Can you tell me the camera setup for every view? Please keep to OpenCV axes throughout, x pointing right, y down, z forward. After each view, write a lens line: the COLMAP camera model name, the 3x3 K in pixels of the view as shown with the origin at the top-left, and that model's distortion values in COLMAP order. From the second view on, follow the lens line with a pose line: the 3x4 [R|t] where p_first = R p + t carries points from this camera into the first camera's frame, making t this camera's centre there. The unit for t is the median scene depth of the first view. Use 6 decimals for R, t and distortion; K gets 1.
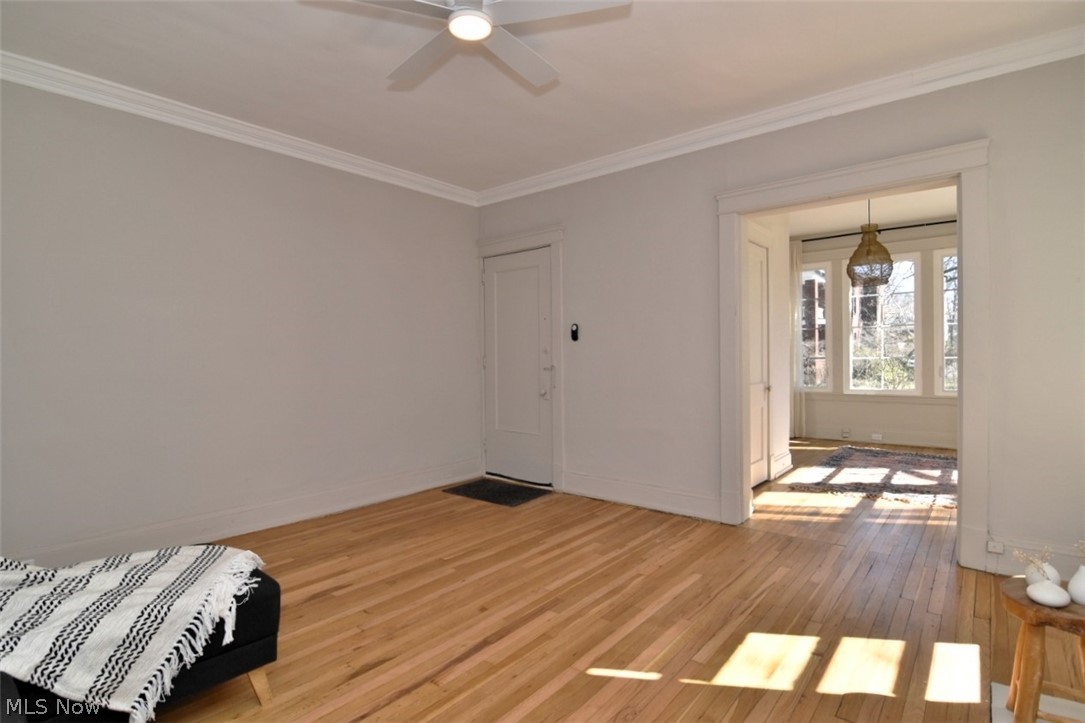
lens RADIAL K [[531.9, 0, 548.2], [0, 531.9, 362.0], [0, 0, 1]] dist [-0.000805, -0.012731]
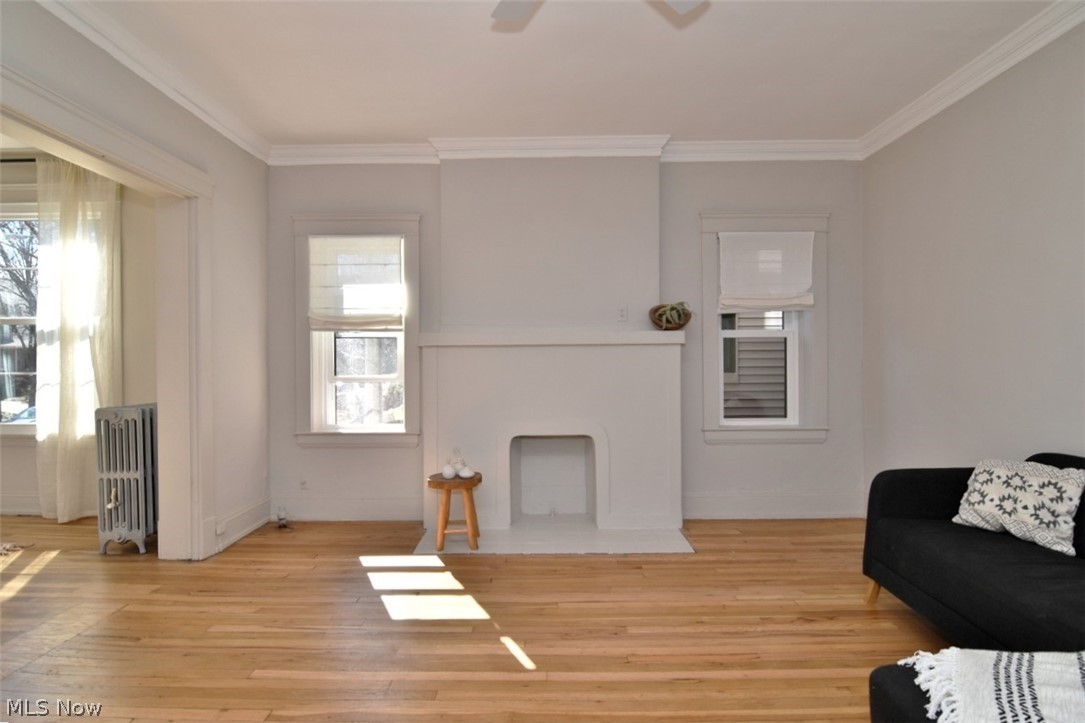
lens RADIAL K [[531.9, 0, 548.2], [0, 531.9, 362.0], [0, 0, 1]] dist [-0.000805, -0.012731]
pose [[-0.625622, 0.011385, 0.780044, -0.688693], [0.016079, 0.999869, -0.001697, -0.002959], [-0.779961, 0.011481, -0.625723, 1.529686]]
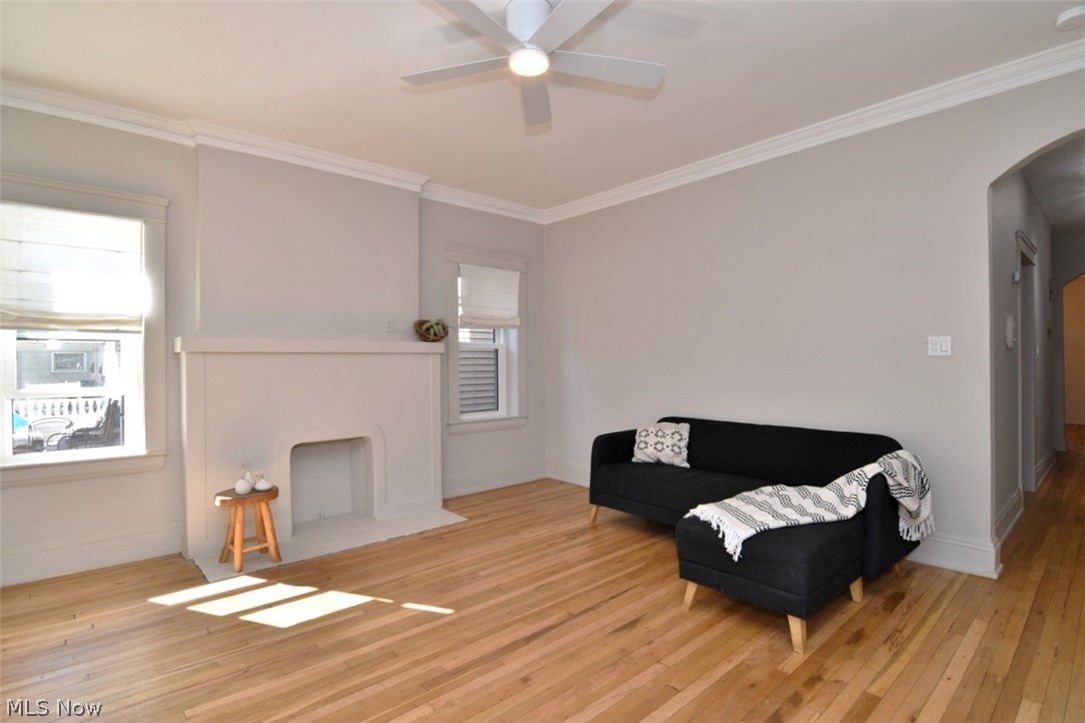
lens RADIAL K [[531.9, 0, 548.2], [0, 531.9, 362.0], [0, 0, 1]] dist [-0.000805, -0.012731]
pose [[-0.988598, 0.018154, 0.149481, -0.336764], [0.018530, 0.999828, 0.001122, -0.018210], [-0.149435, 0.003879, -0.988764, 2.107231]]
